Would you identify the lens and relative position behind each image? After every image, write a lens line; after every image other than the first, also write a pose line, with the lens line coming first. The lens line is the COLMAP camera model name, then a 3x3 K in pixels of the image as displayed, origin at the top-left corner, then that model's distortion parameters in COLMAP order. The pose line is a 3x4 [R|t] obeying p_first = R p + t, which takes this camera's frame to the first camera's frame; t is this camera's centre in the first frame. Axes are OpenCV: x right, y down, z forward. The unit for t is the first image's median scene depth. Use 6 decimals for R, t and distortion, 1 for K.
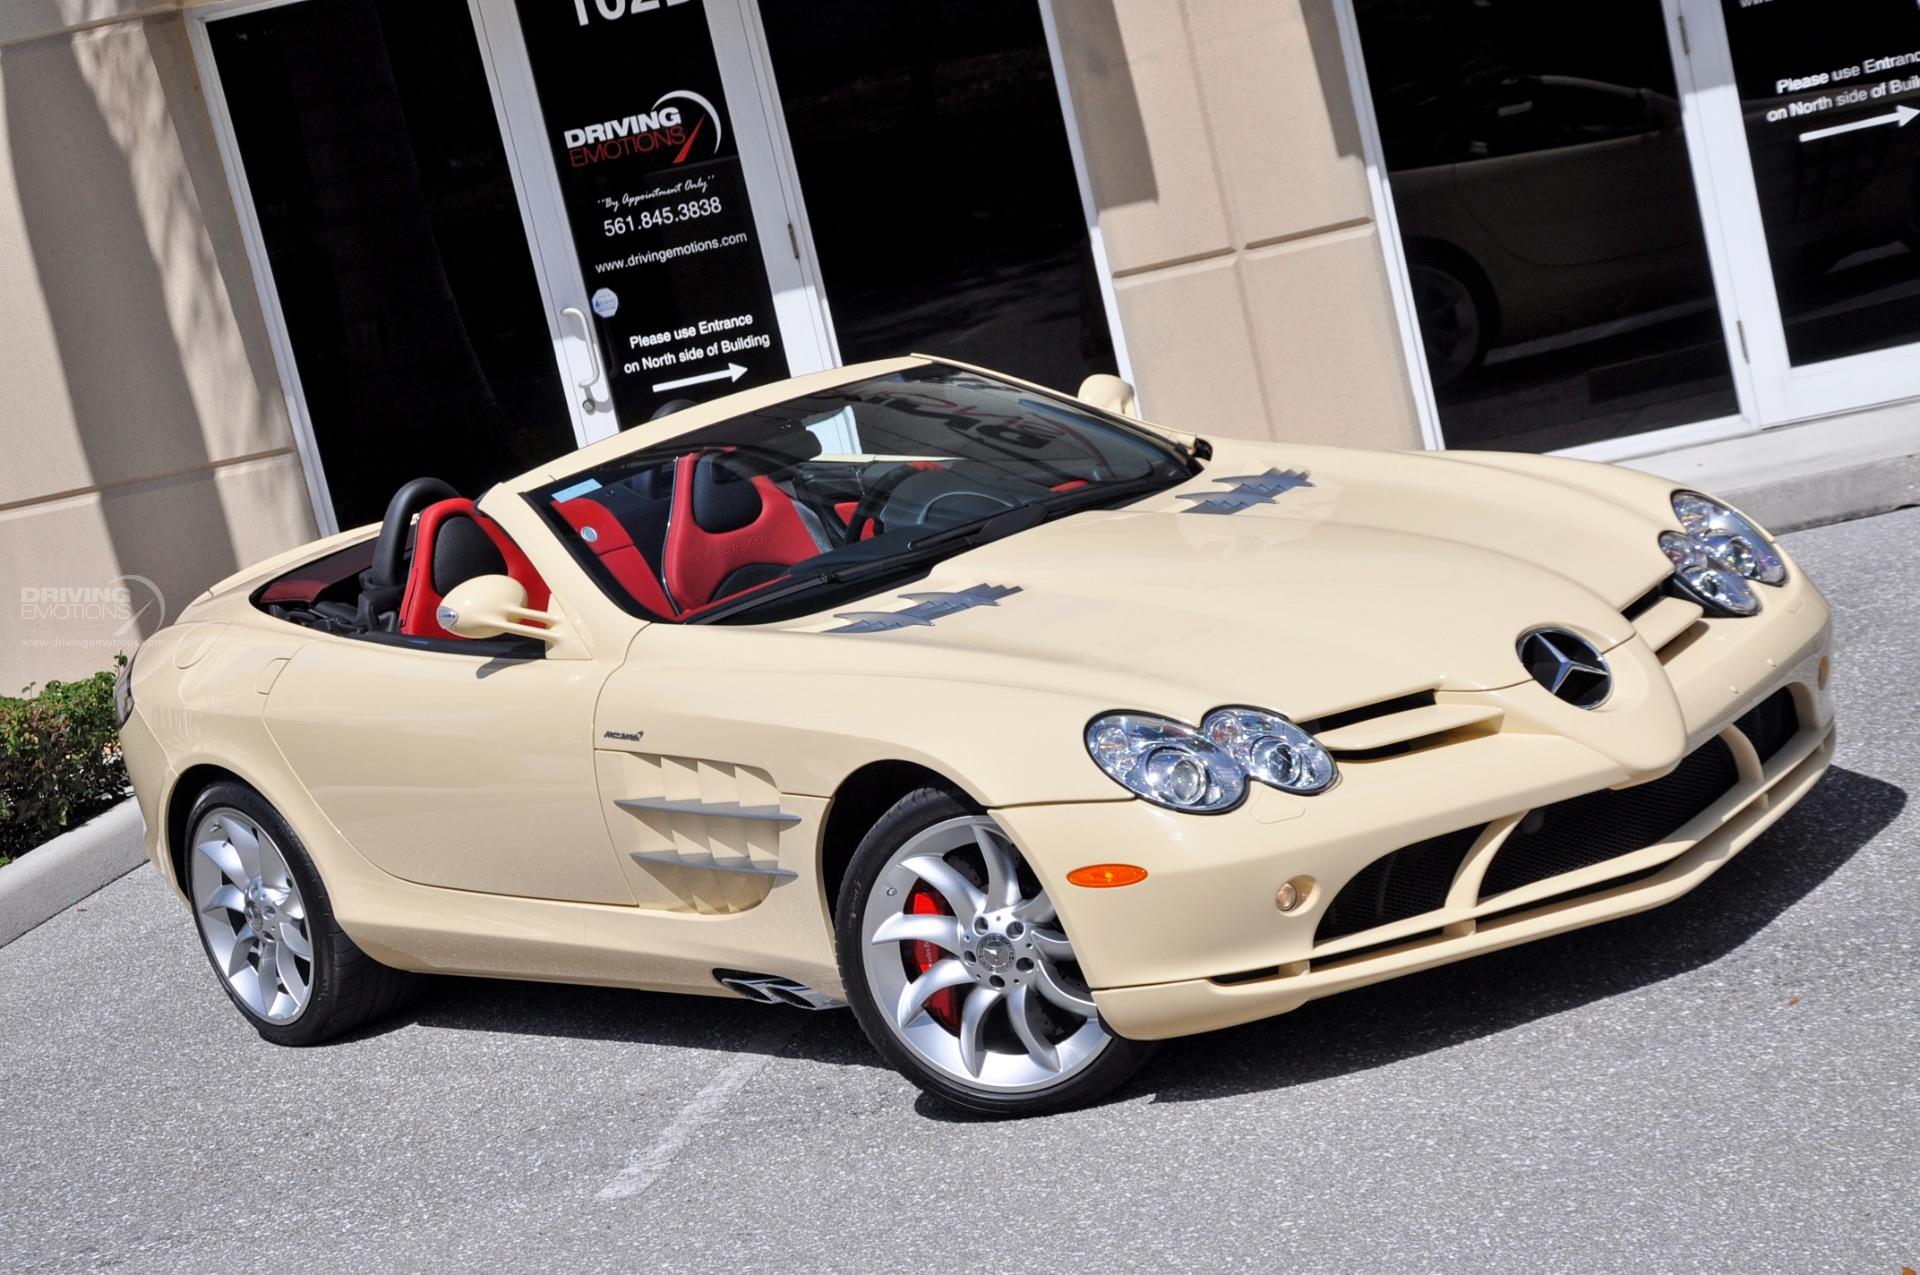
lens RADIAL K [[4565.9, 0, 960.0], [0, 4565.9, 637.5], [0, 0, 1]] dist [0.536947, 0.834789]
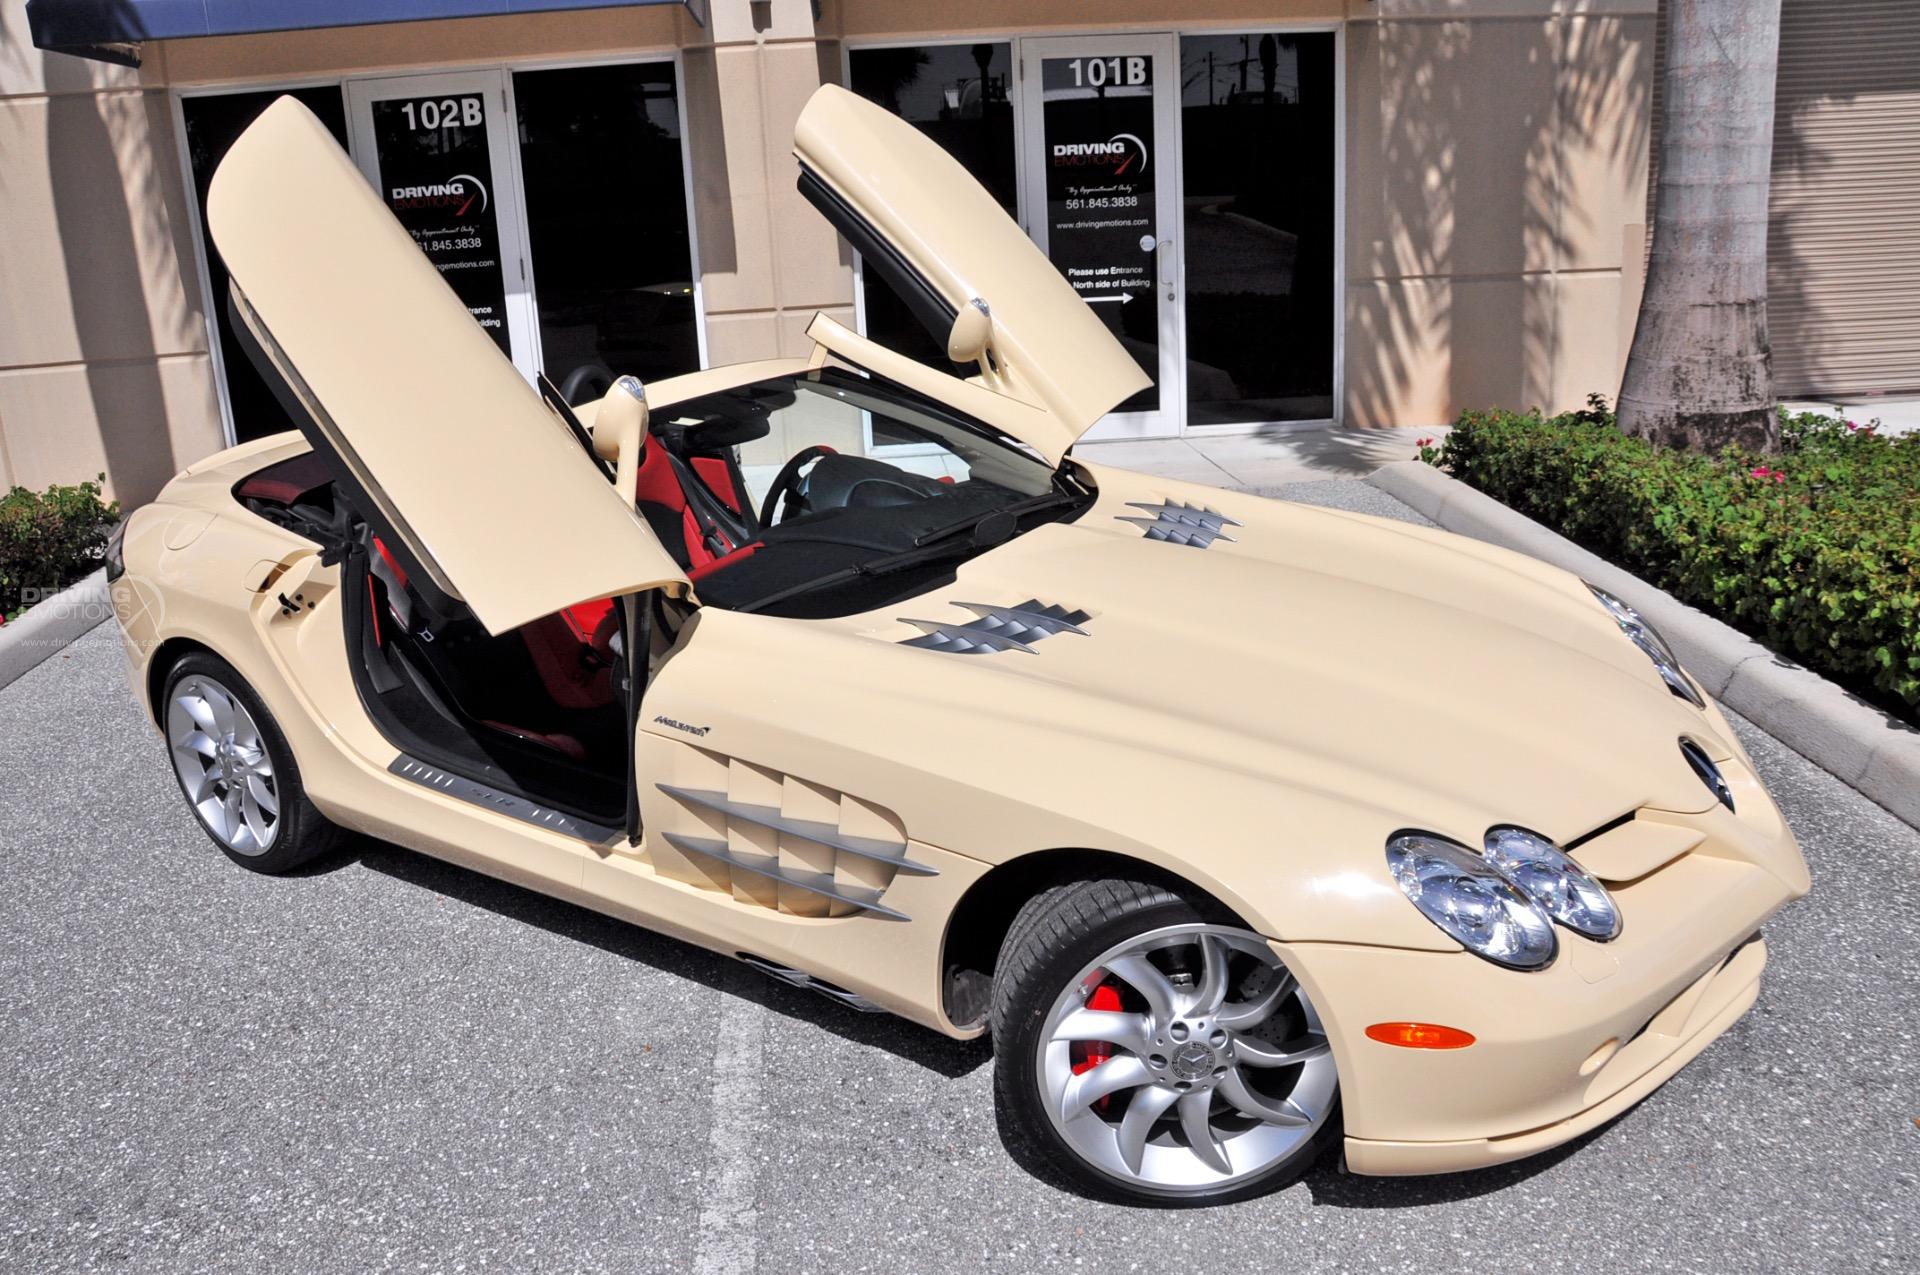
lens RADIAL K [[1485.1, 0, 938.6], [0, 1485.1, 634.0], [0, 0, 1]] dist [-0.168696, 0.127616]
pose [[0.927277, 0.073806, 0.367030, -0.120965], [-0.116335, 0.988646, 0.095106, -0.029201], [-0.355843, -0.130888, 0.925334, 0.606597]]
